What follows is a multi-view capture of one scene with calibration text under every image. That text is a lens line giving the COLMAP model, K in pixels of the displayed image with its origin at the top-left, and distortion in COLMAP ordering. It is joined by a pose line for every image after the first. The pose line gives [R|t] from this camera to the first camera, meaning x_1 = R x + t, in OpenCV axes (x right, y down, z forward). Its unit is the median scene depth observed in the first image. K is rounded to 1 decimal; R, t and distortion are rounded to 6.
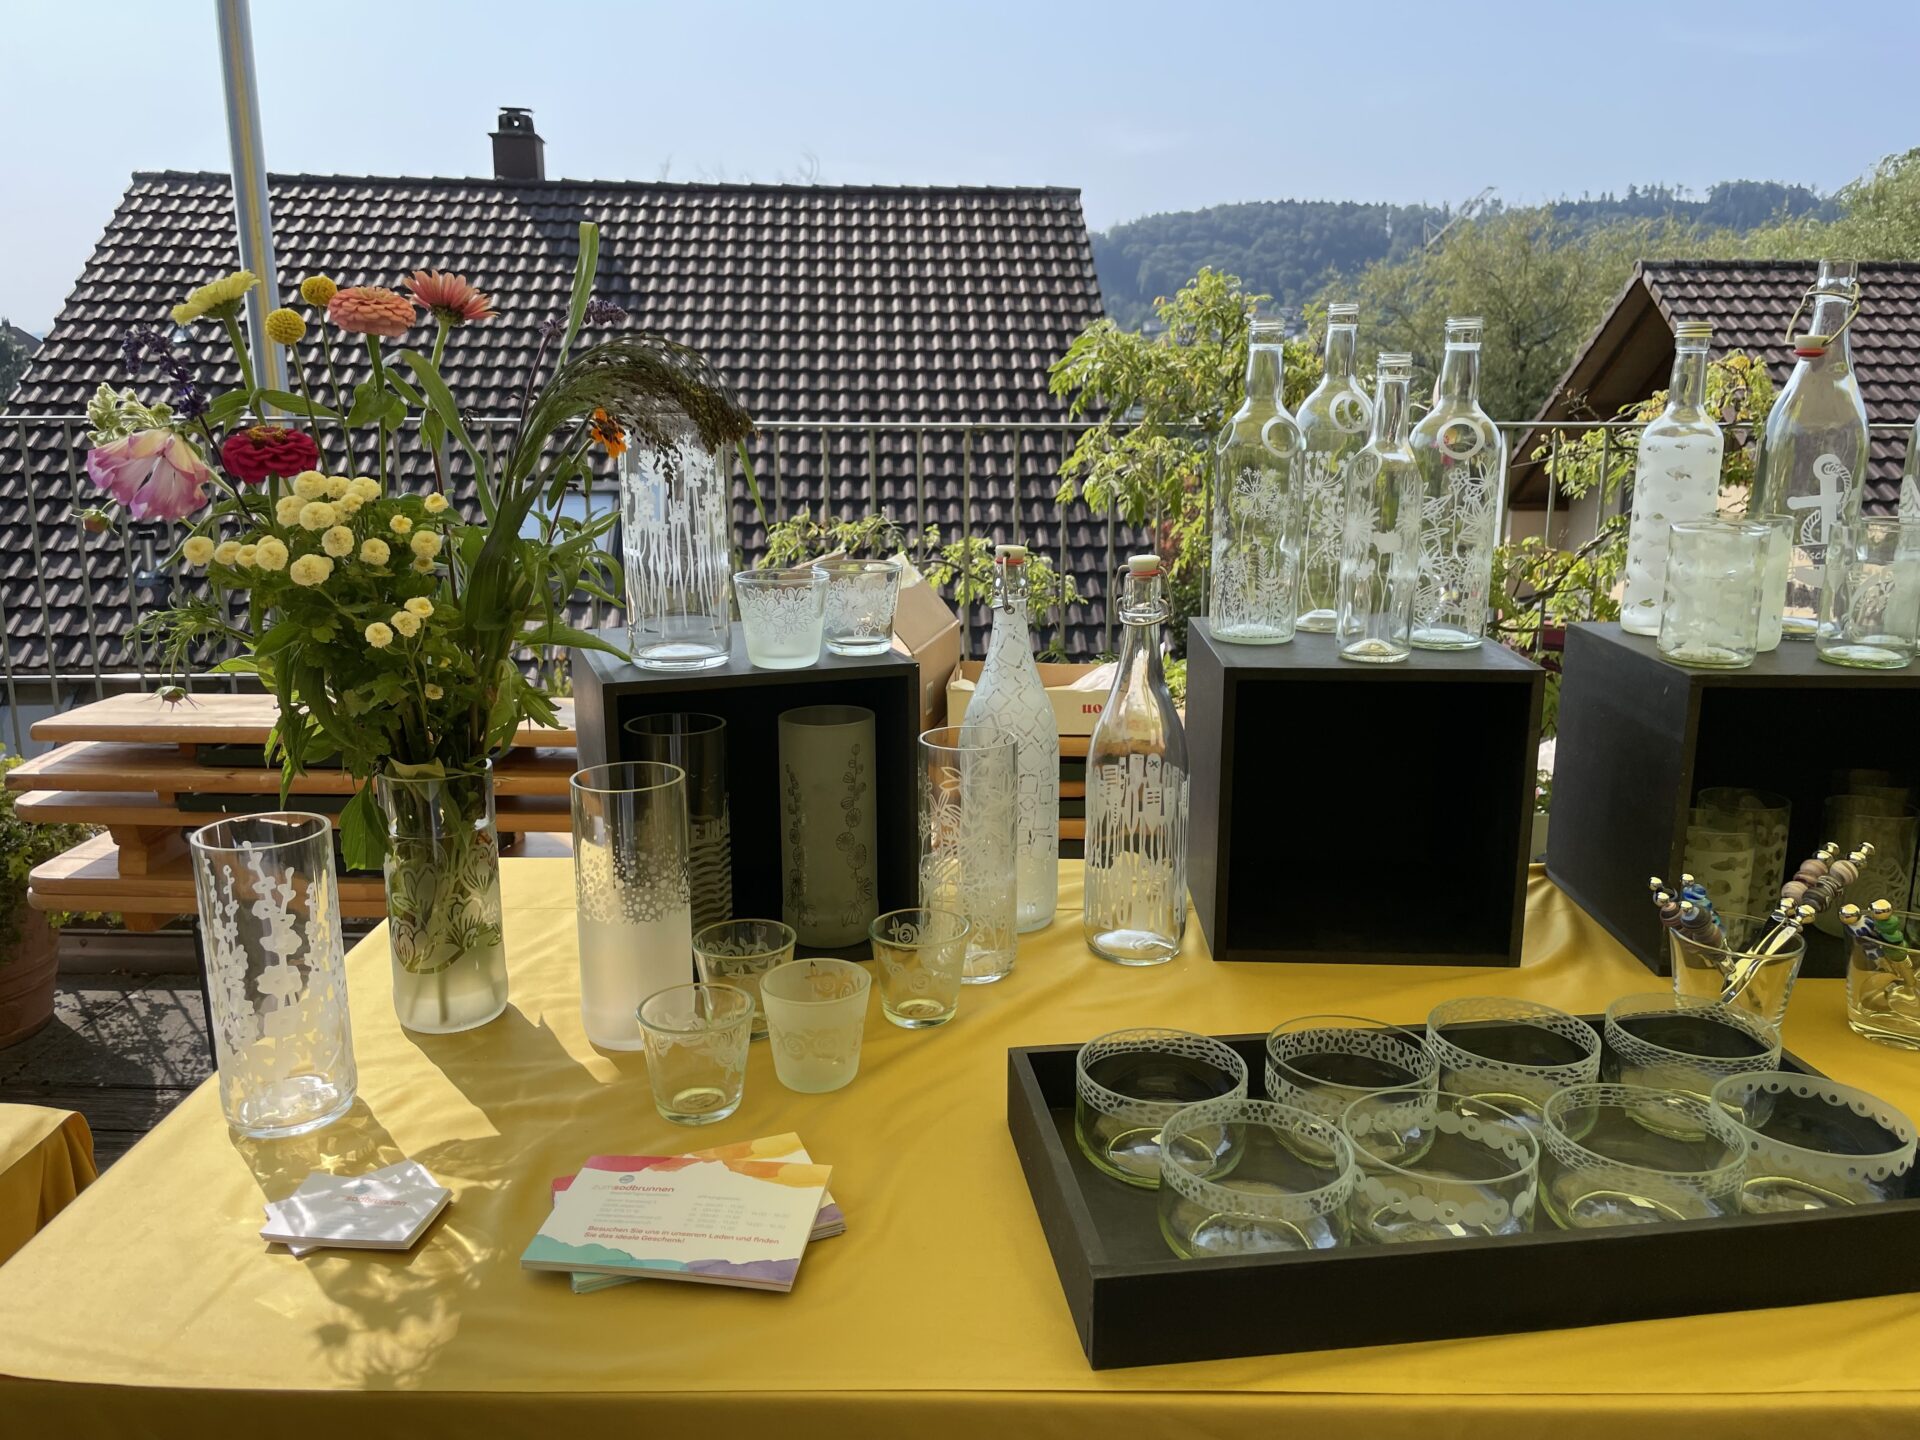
lens RADIAL K [[1448.1, 0, 973.2], [0, 1448.1, 723.9], [0, 0, 1]] dist [0.076784, -0.112262]
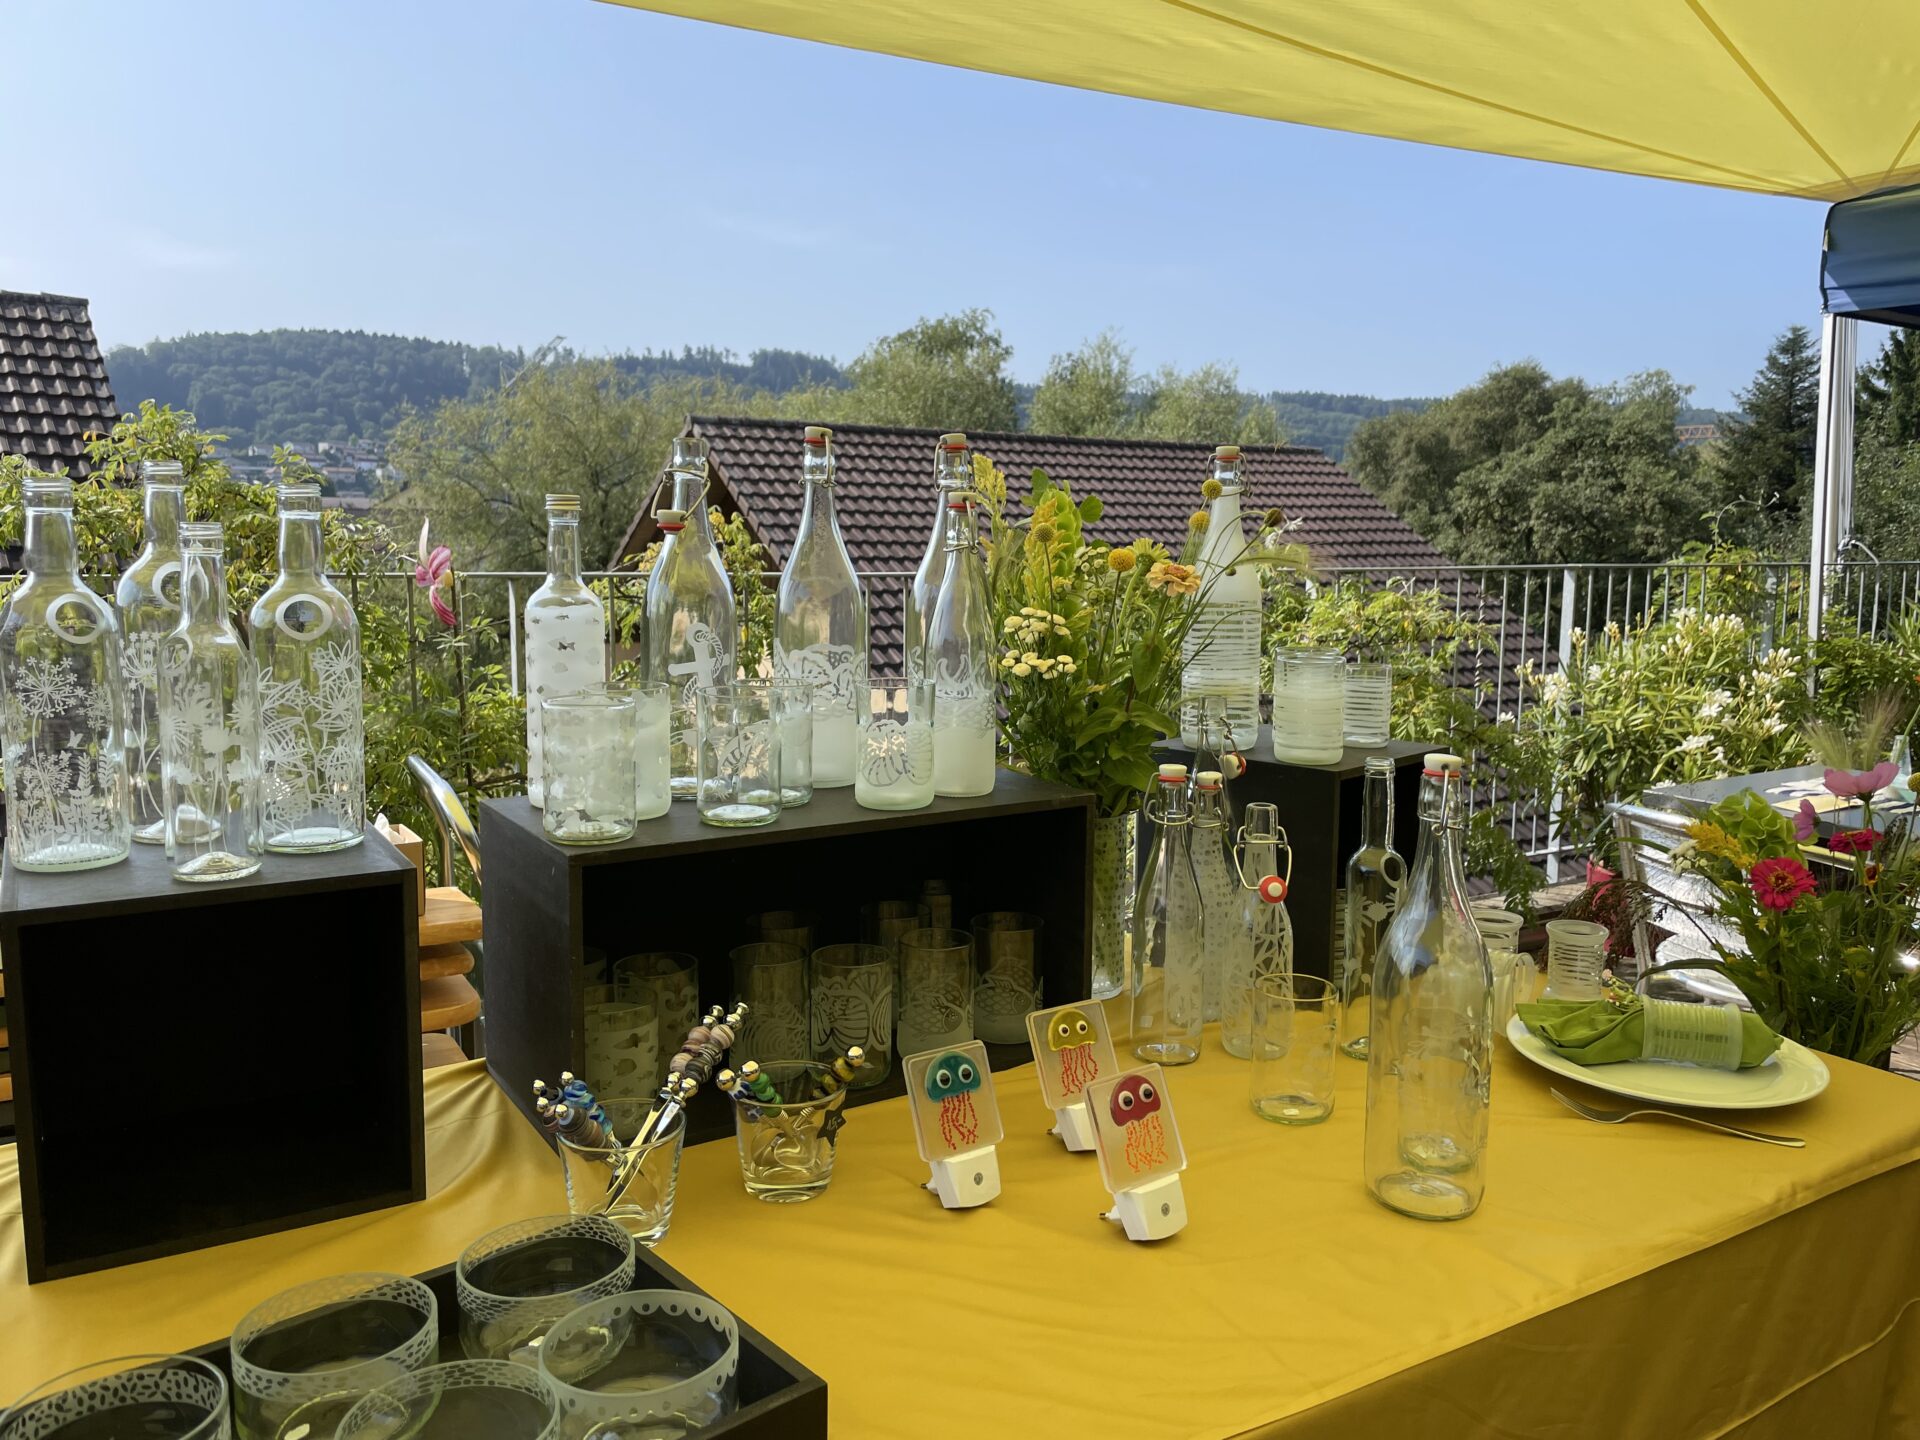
lens RADIAL K [[1448.1, 0, 973.9], [0, 1448.1, 724.4], [0, 0, 1]] dist [0.076784, -0.112262]
pose [[0.831135, -0.068231, 0.551869, 0.172210], [0.117116, 0.991661, -0.053776, -0.033363], [-0.543598, 0.109328, 0.832195, 0.039120]]
